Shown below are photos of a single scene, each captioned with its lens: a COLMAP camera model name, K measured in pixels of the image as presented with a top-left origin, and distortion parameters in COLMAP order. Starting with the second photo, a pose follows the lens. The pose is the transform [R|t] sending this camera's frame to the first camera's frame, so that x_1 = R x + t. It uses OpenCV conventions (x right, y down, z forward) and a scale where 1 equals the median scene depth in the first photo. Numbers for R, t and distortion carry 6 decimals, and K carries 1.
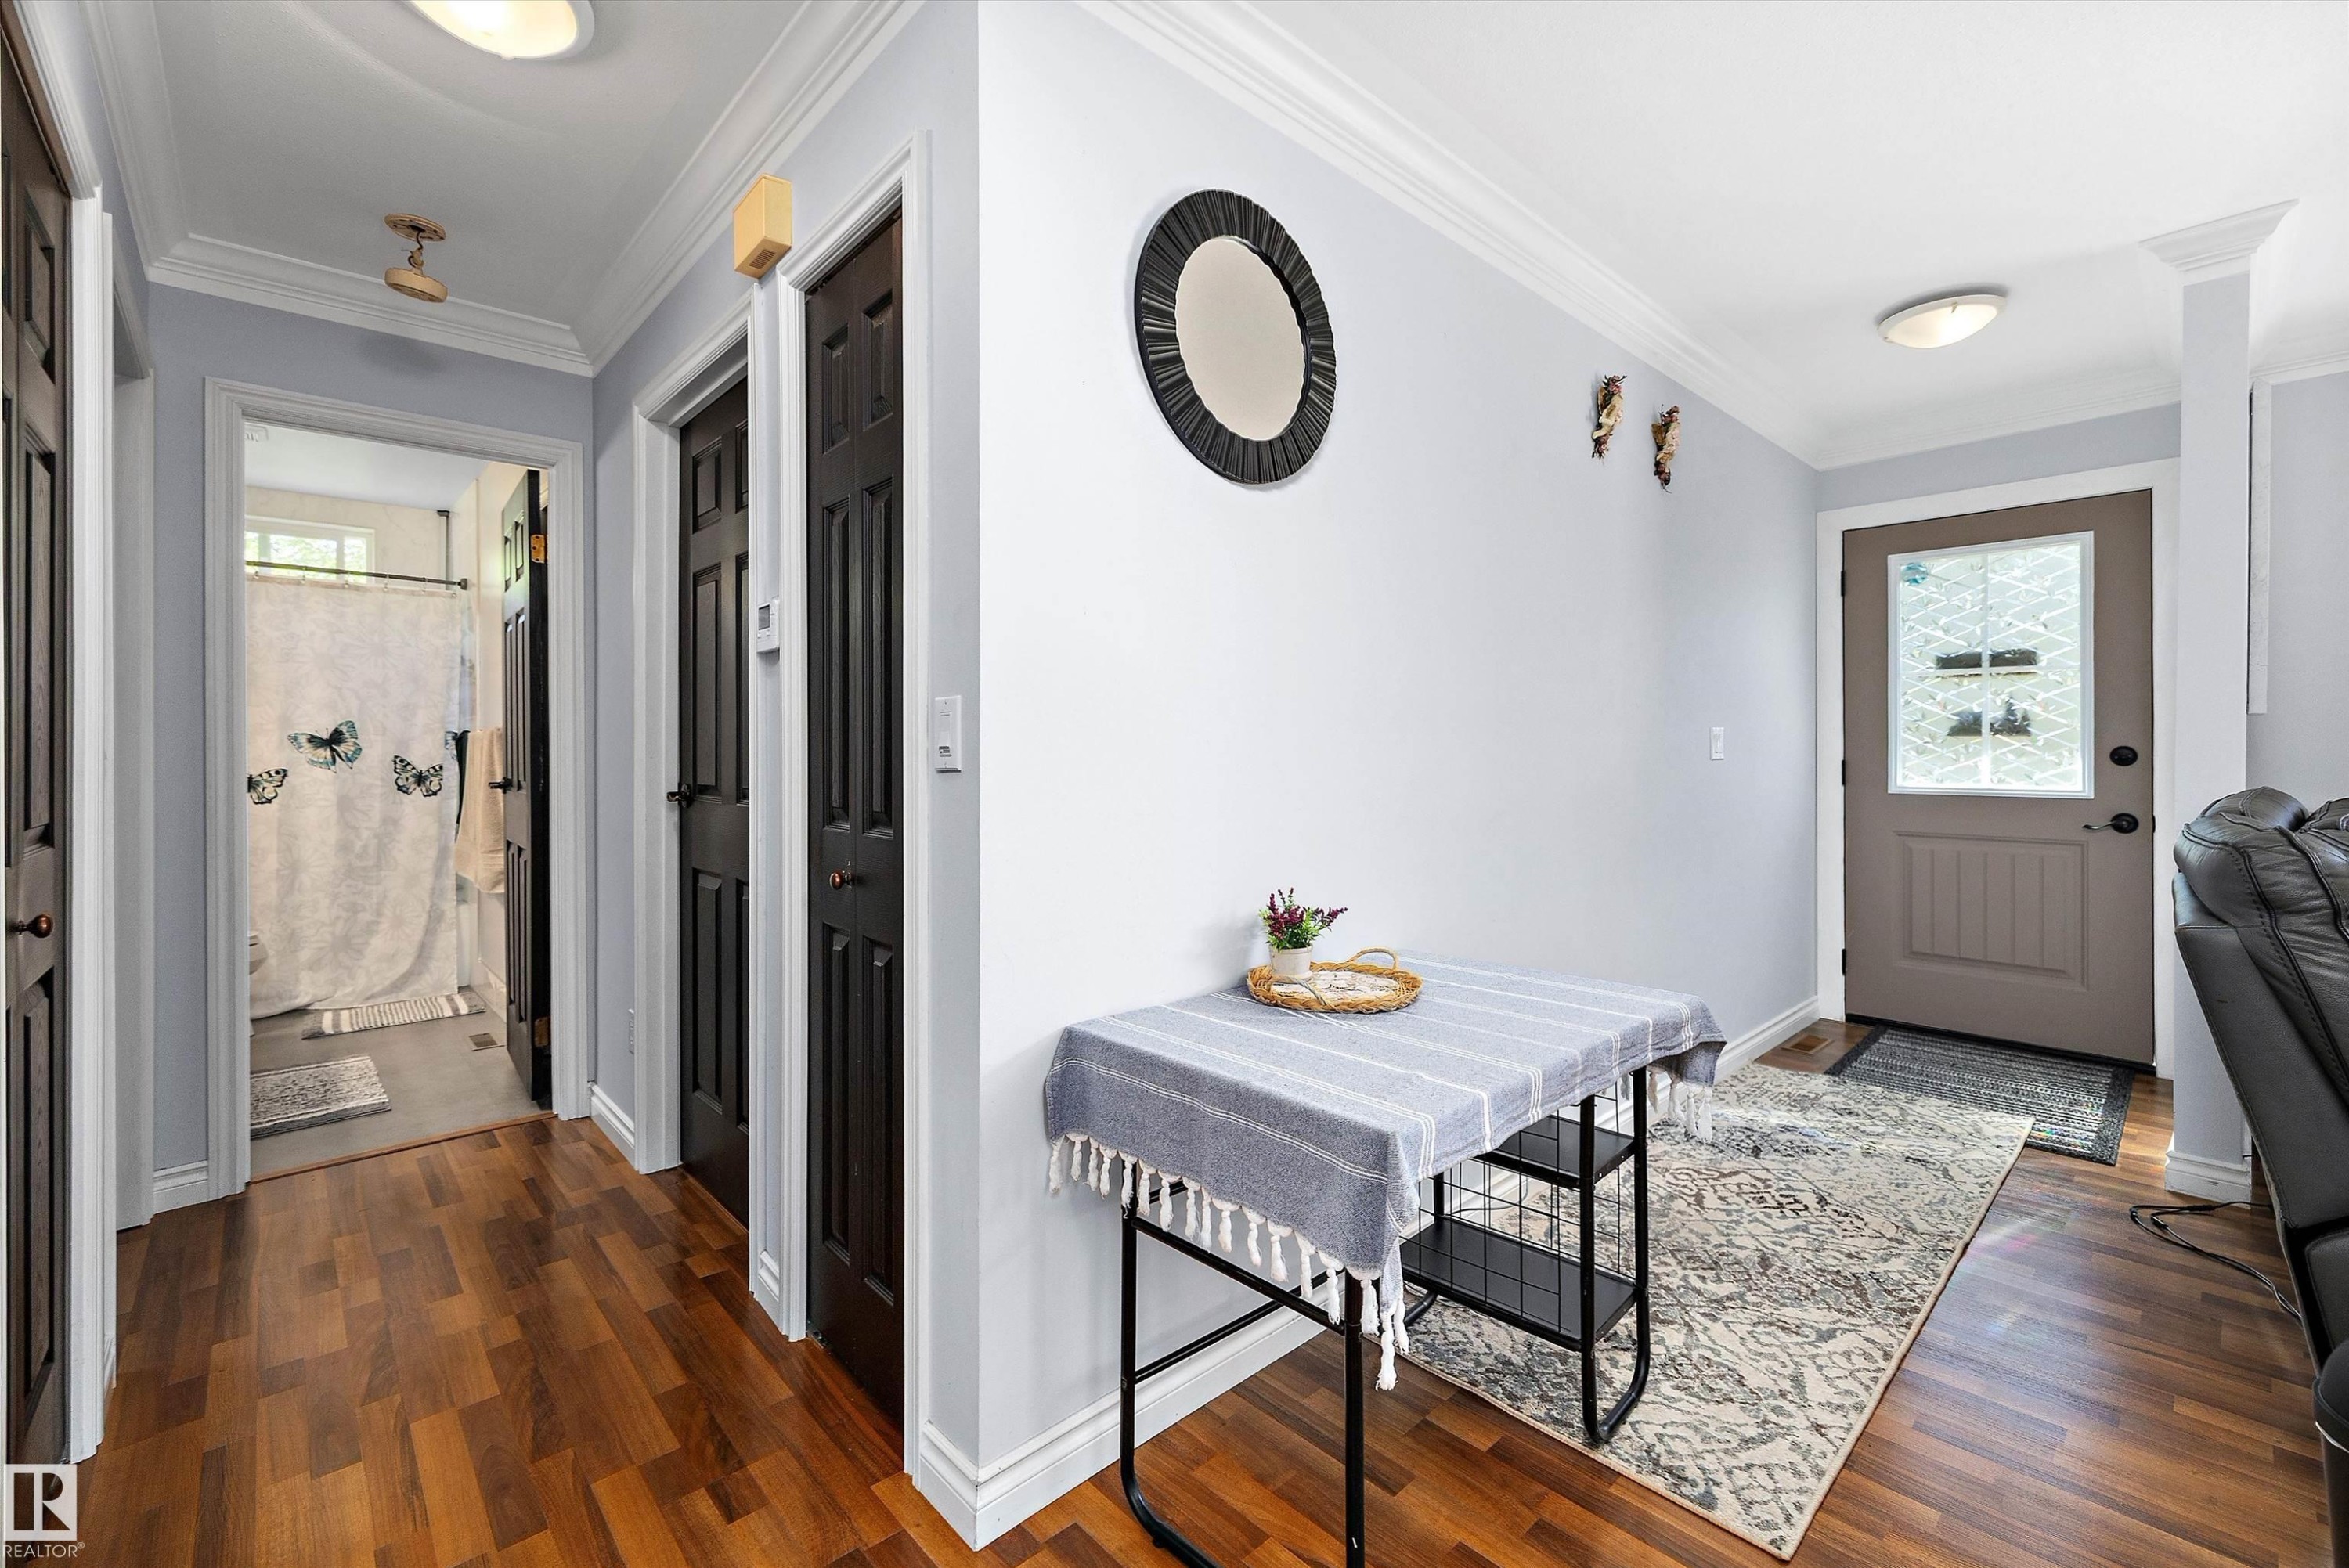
lens RADIAL K [[987.3, 0, 1171.6], [0, 987.3, 748.9], [0, 0, 1]] dist [-0.000860, -0.000061]
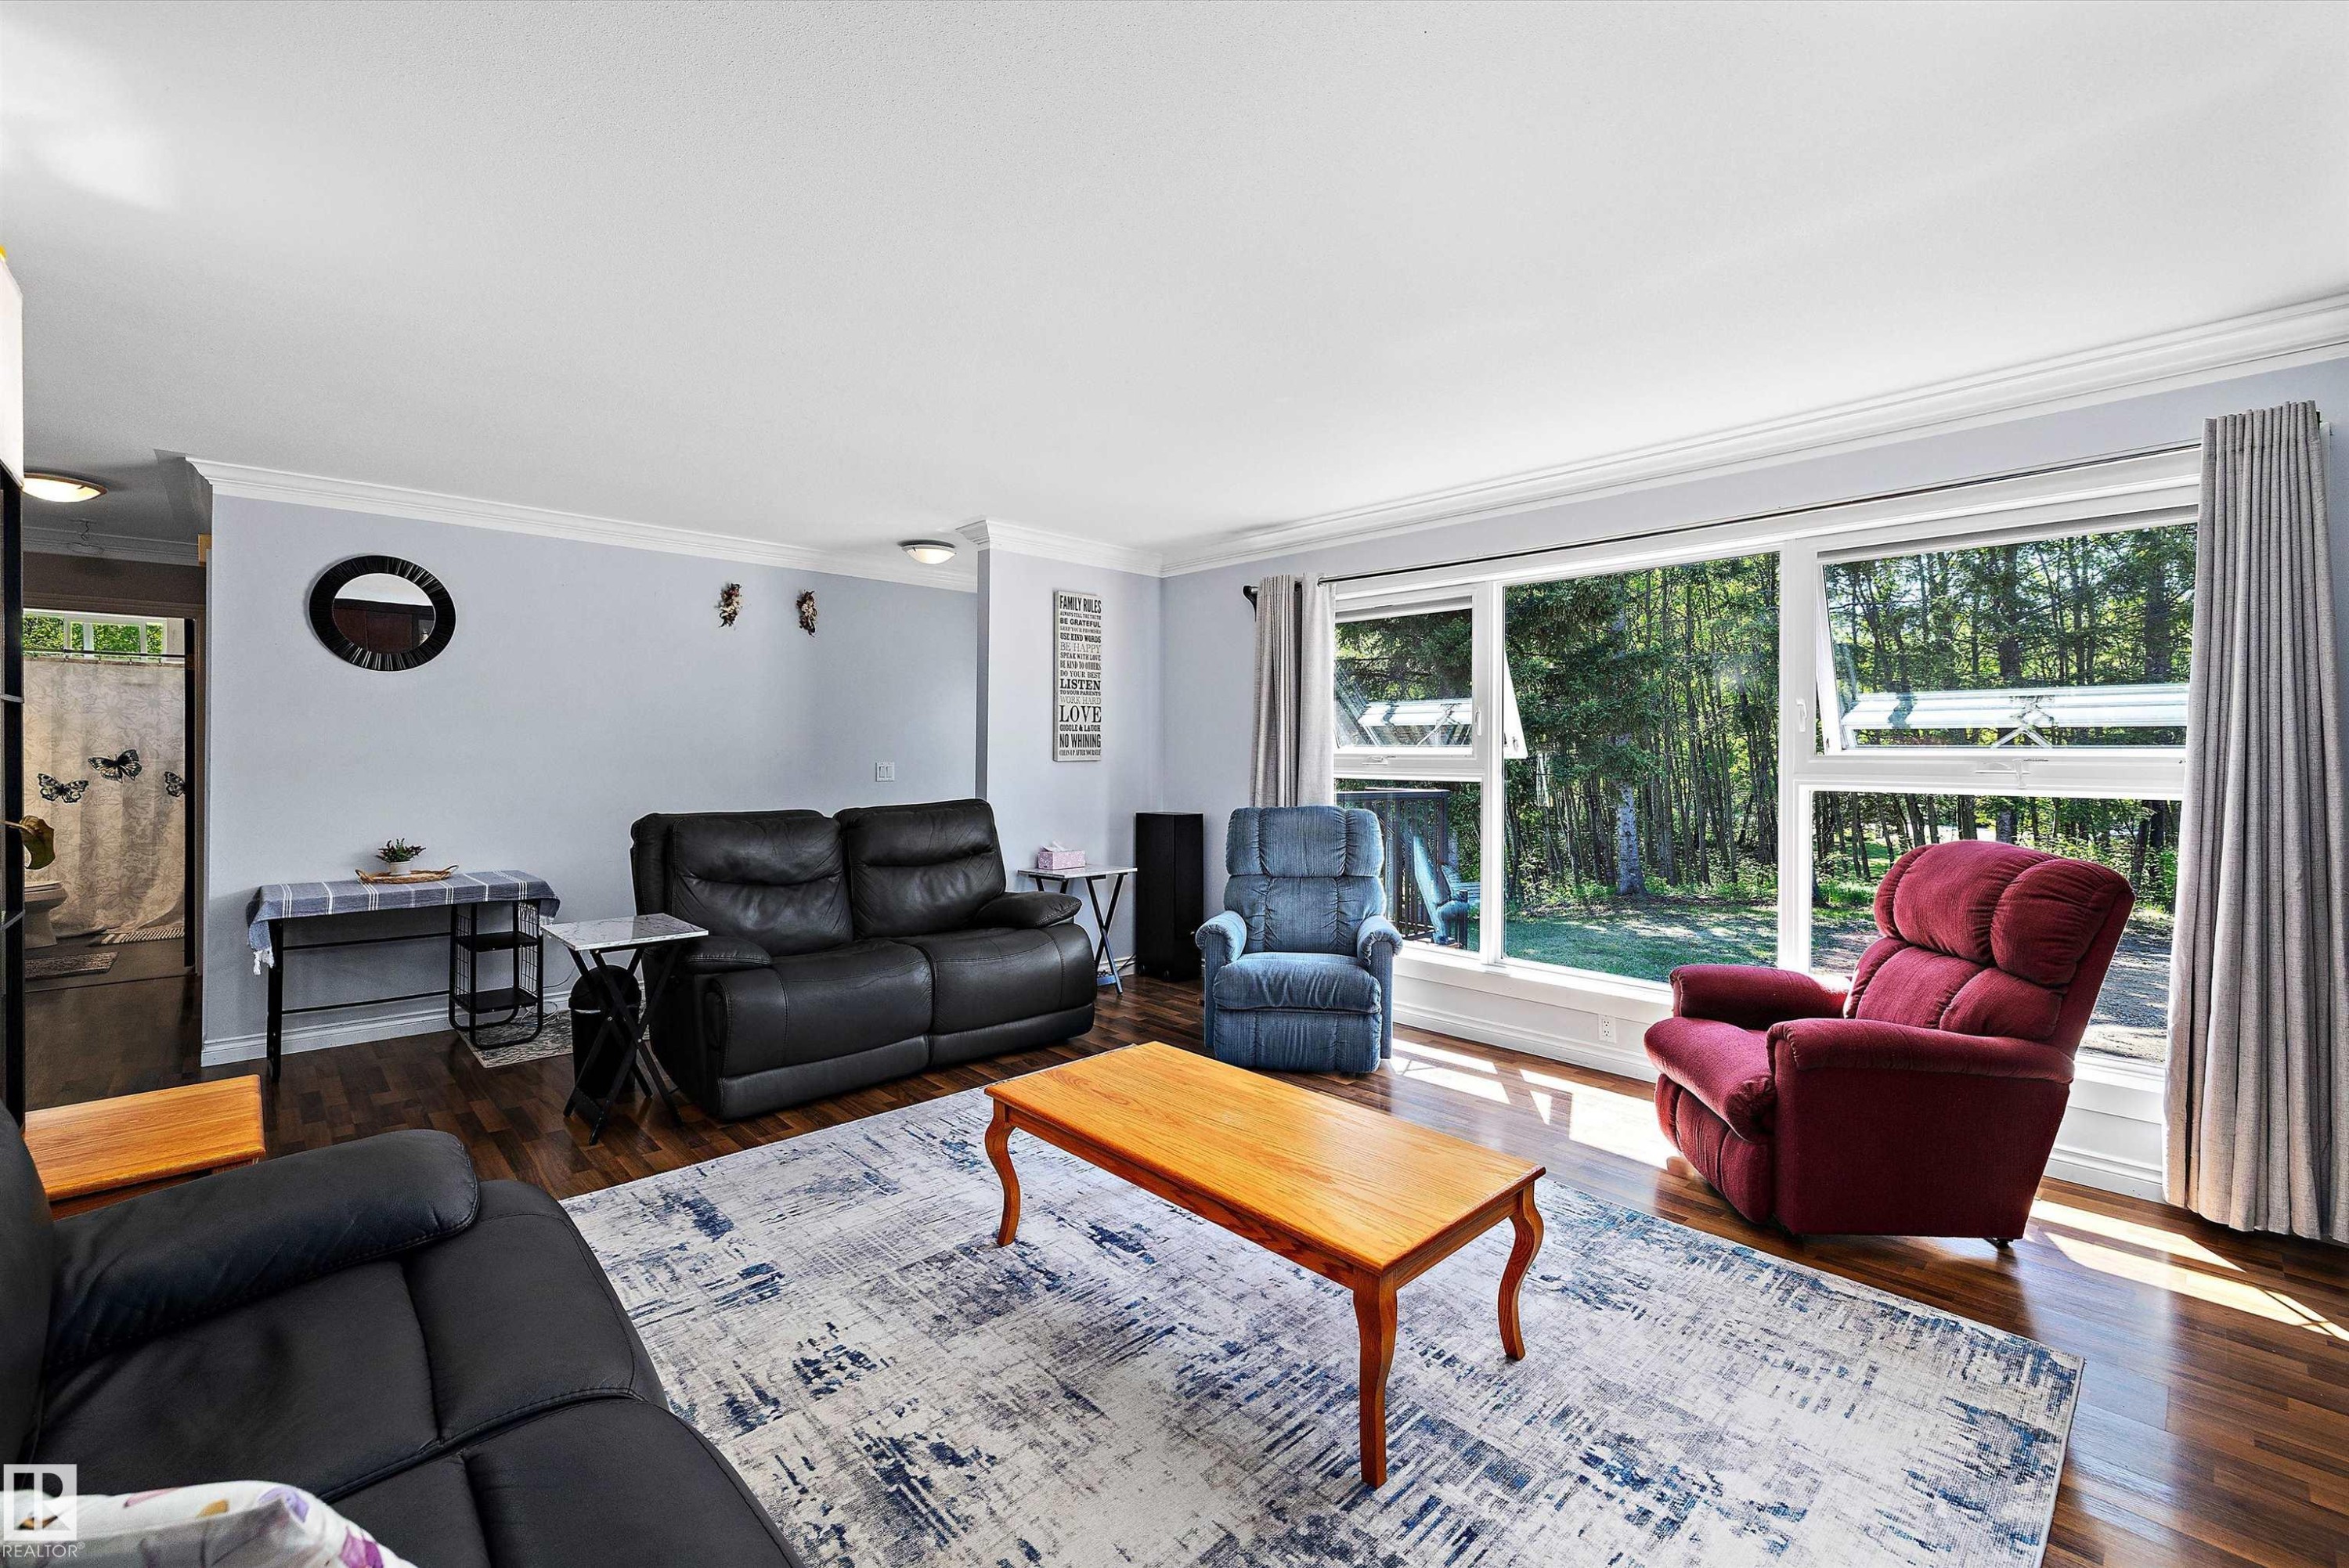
lens RADIAL K [[985.8, 0, 1162.6], [0, 985.8, 757.9], [0, 0, 1]] dist [0.000978, -0.000052]
pose [[0.999956, 0.008097, 0.004798, 0.871429], [-0.008103, 0.999966, 0.001266, -0.033520], [-0.004787, -0.001304, 0.999988, -0.627856]]
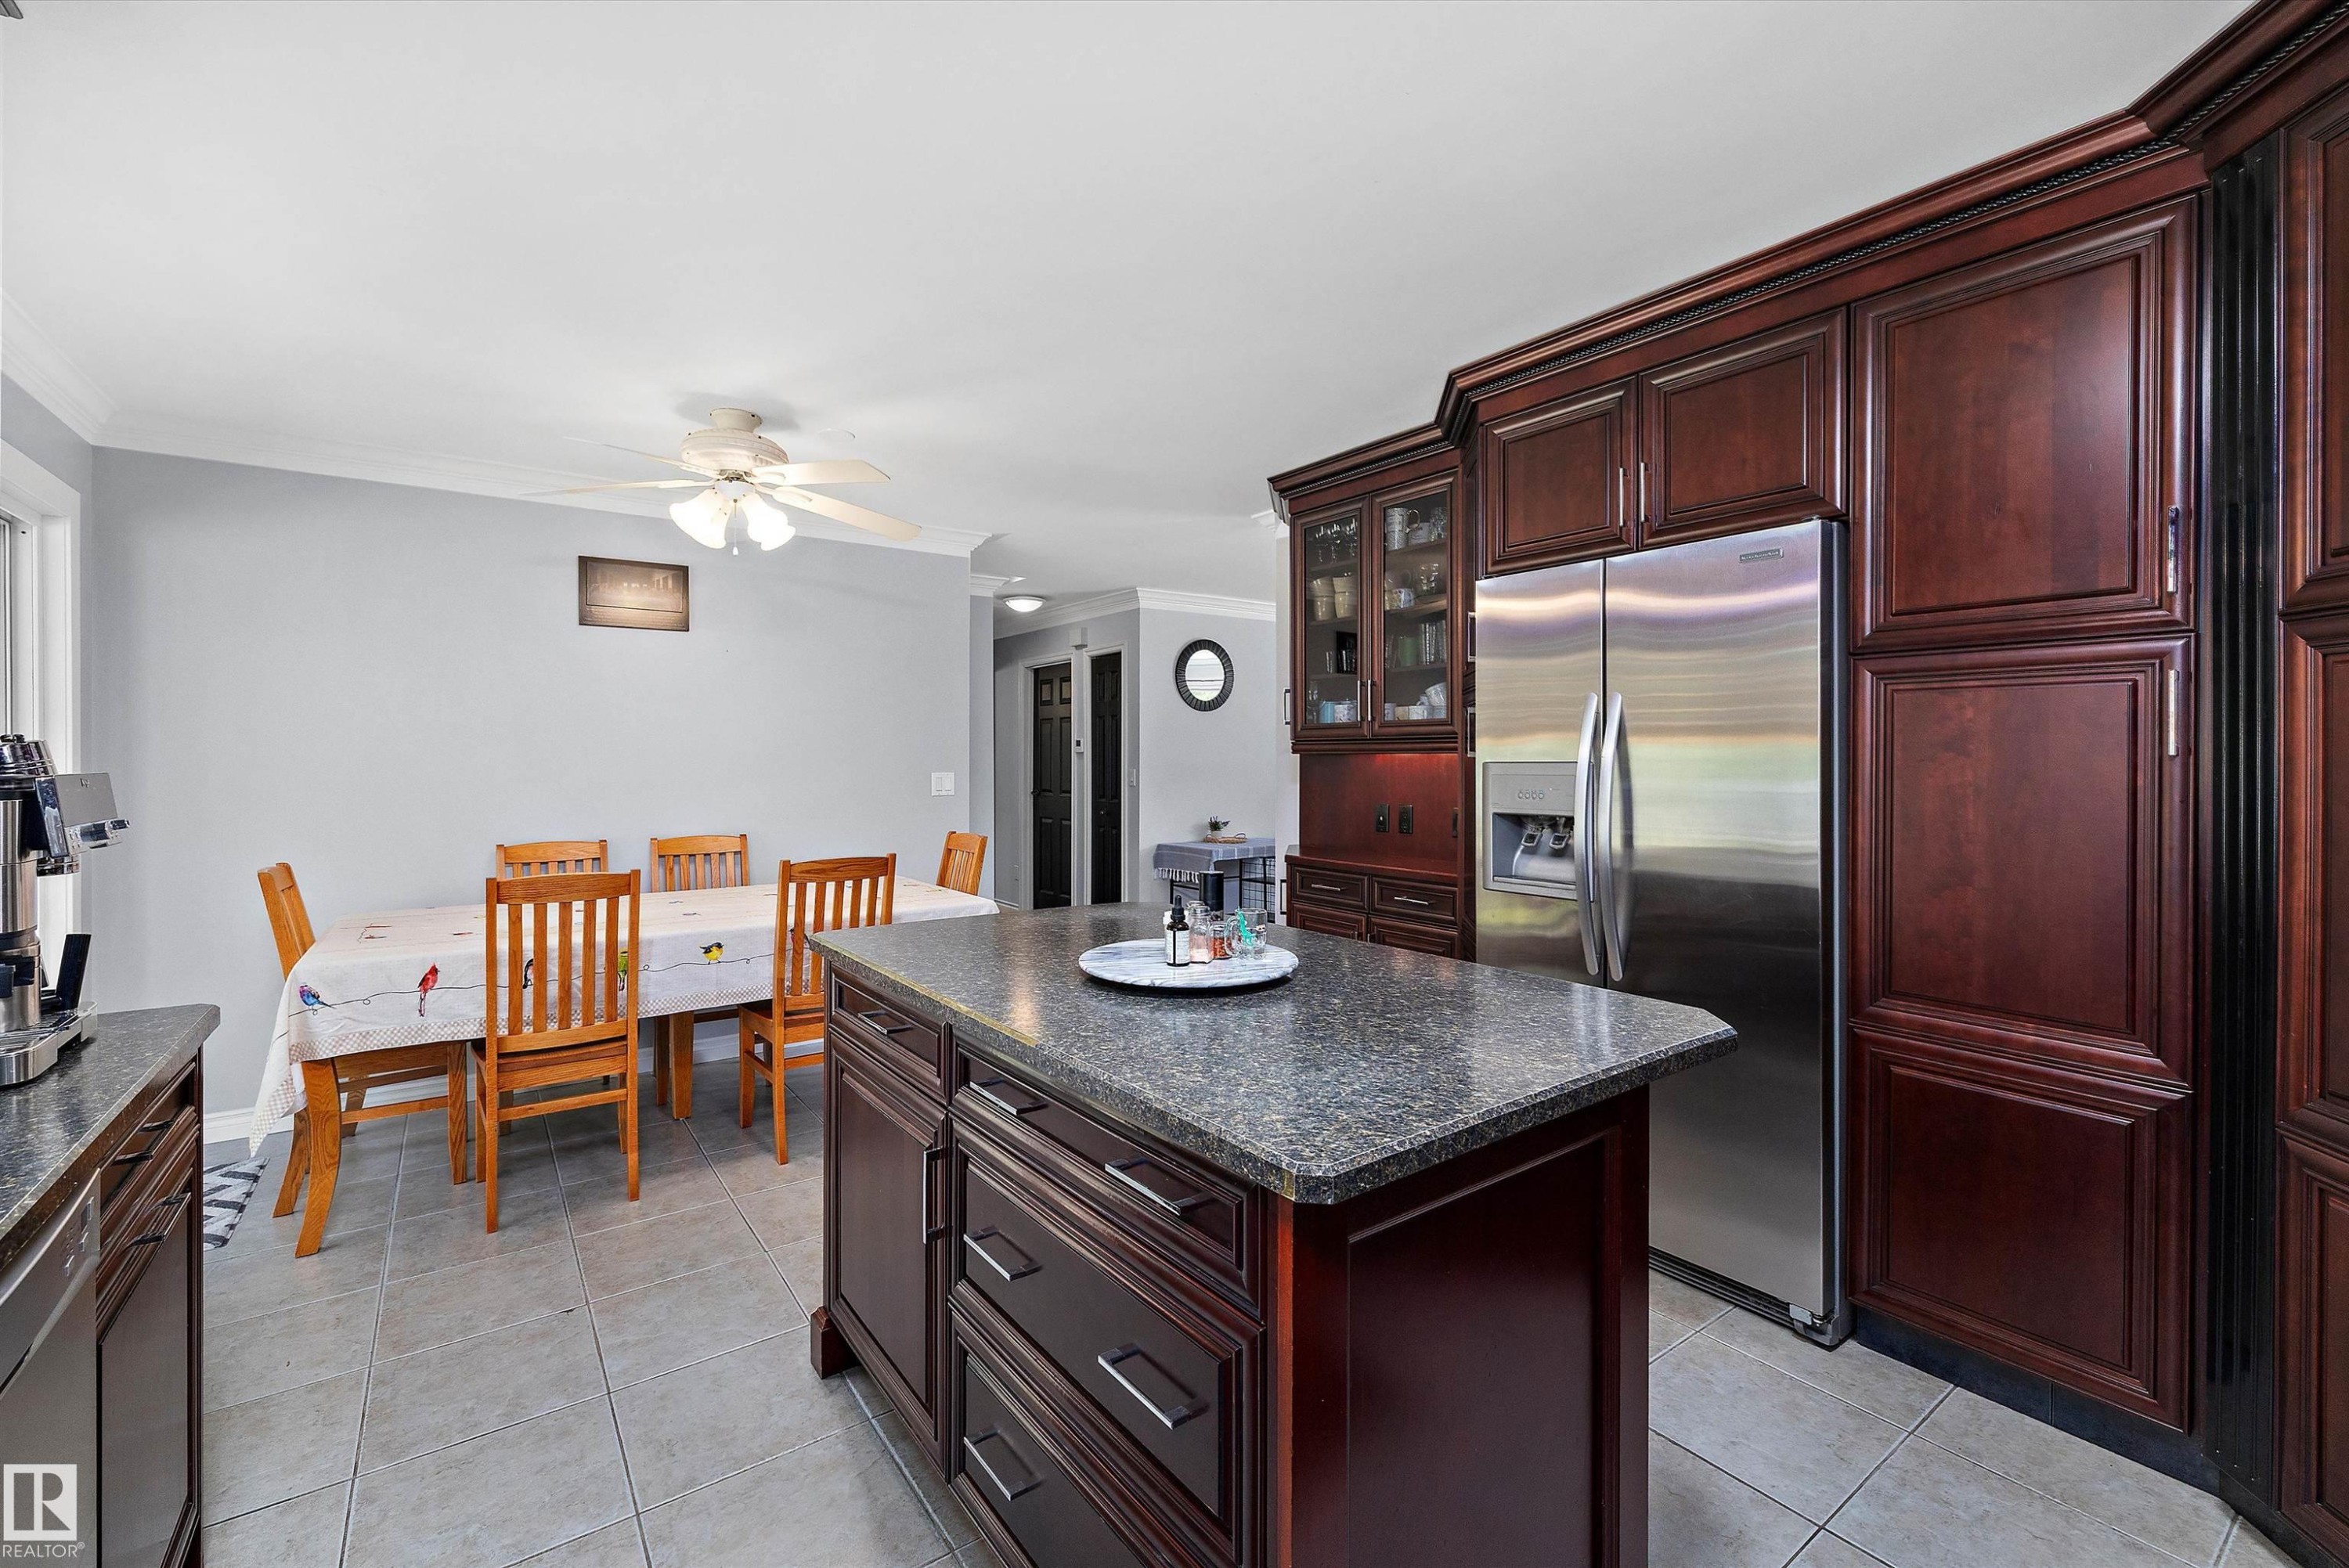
lens RADIAL K [[985.8, 0, 1162.6], [0, 985.8, 757.9], [0, 0, 1]] dist [0.000978, -0.000052]
pose [[0.992168, 0.003572, -0.124858, 0.169125], [-0.003304, 0.999992, 0.002354, -0.042870], [0.124866, -0.001923, 0.992172, -1.241365]]
